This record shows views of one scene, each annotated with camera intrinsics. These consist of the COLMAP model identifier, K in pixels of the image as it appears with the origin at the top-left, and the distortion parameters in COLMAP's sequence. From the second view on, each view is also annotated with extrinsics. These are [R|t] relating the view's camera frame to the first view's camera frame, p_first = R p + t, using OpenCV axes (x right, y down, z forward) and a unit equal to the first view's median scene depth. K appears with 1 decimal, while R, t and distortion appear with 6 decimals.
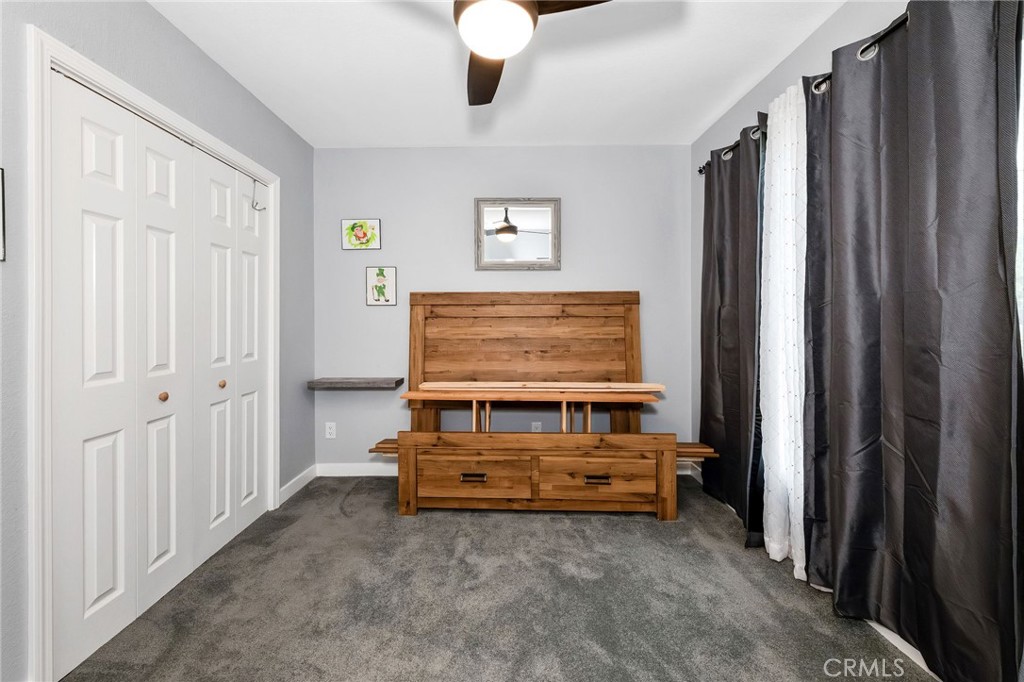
lens RADIAL K [[409.5, 0, 503.4], [0, 409.5, 320.0], [0, 0, 1]] dist [0.001322, -0.000001]
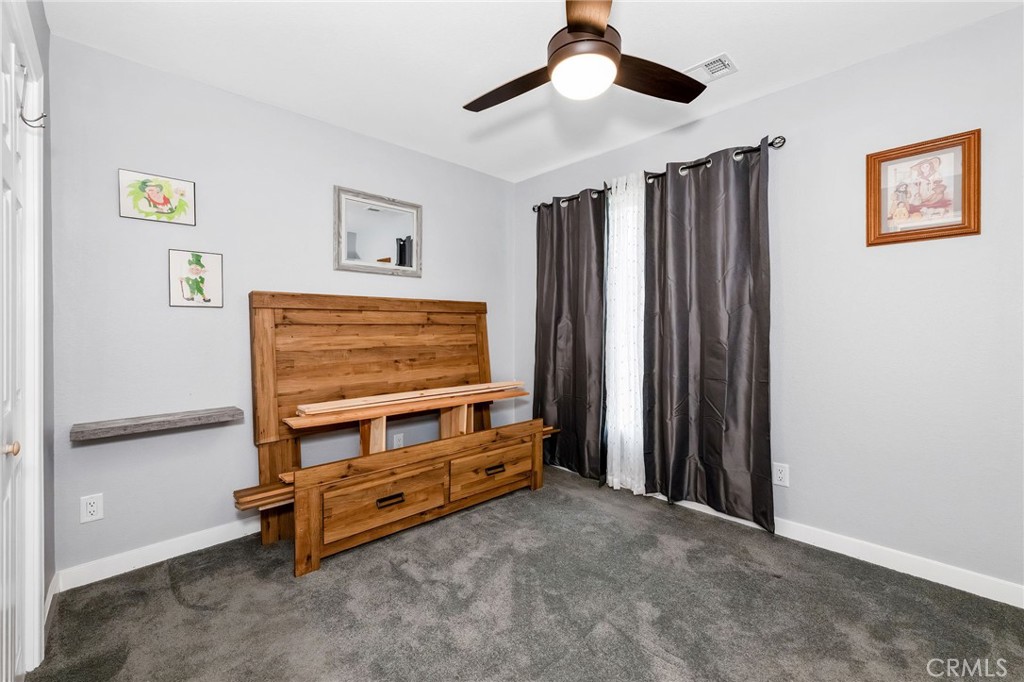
lens RADIAL K [[409.5, 0, 516.2], [0, 409.5, 333.0], [0, 0, 1]] dist [0.001322, -0.000001]
pose [[0.722469, -0.009436, 0.691339, -0.400521], [0.003757, 0.999946, 0.009721, 0.003982], [-0.691393, -0.004426, 0.722465, 0.122126]]
